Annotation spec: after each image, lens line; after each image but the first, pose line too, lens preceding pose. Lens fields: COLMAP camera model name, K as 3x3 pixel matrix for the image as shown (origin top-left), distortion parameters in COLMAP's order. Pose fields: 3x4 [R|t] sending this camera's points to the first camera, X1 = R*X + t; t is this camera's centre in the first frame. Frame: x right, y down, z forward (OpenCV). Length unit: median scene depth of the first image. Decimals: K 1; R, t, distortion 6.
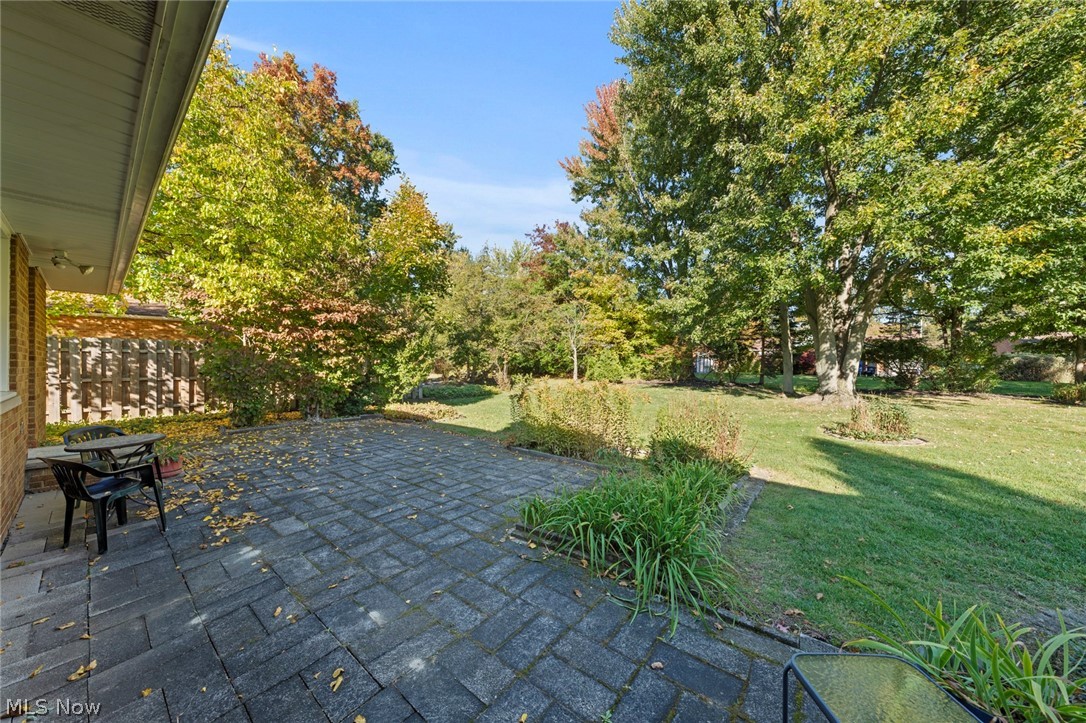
lens RADIAL K [[368.5, 0, 543.0], [0, 368.5, 361.5], [0, 0, 1]] dist [-0.001833, 0.000110]
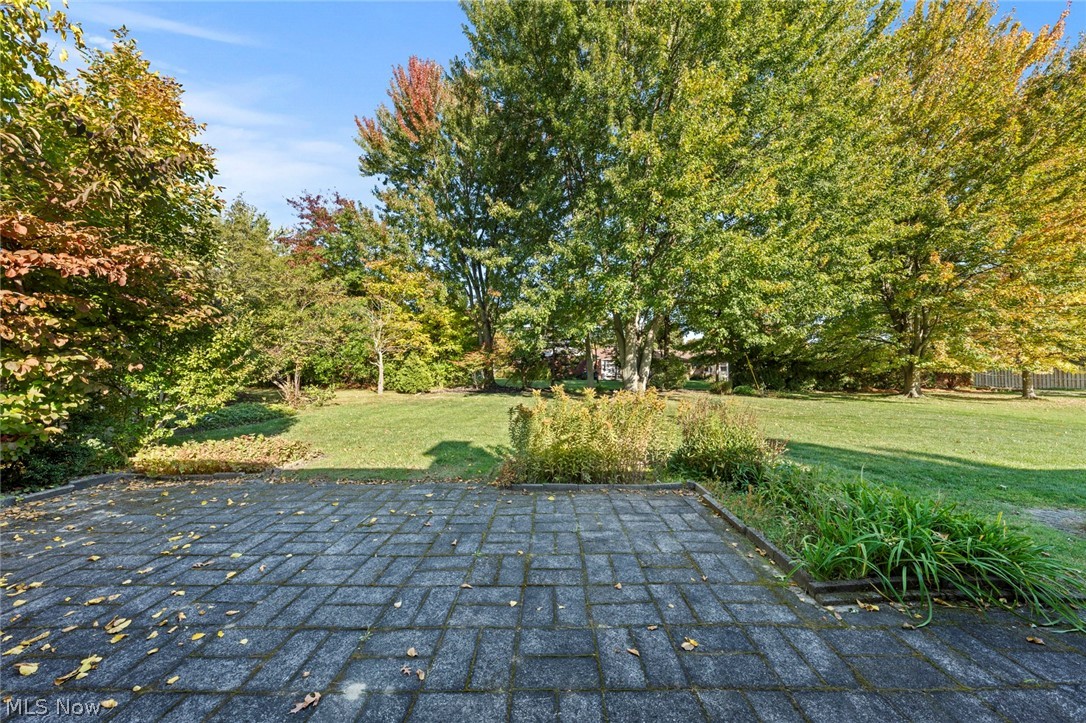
lens RADIAL K [[368.5, 0, 543.0], [0, 368.5, 361.5], [0, 0, 1]] dist [-0.001833, 0.000110]
pose [[0.779166, 0.012899, 0.626685, -0.583928], [-0.000197, 0.999793, -0.020333, 0.004365], [-0.626817, 0.015720, 0.779008, 0.463339]]
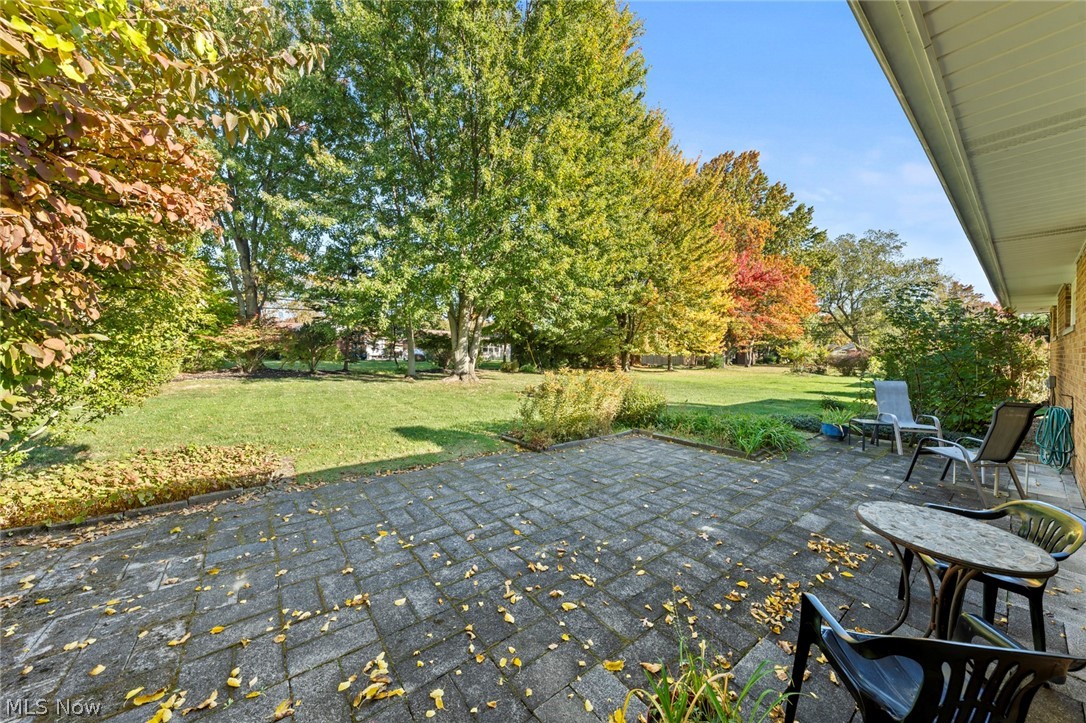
lens RADIAL K [[379.9, 0, 538.7], [0, 379.9, 352.8], [0, 0, 1]] dist [-0.002378, -0.000035]
pose [[0.223392, -0.002545, 0.974725, -1.188385], [-0.015856, 0.999855, 0.006244, -0.010118], [-0.974600, -0.016851, 0.223320, 0.956369]]
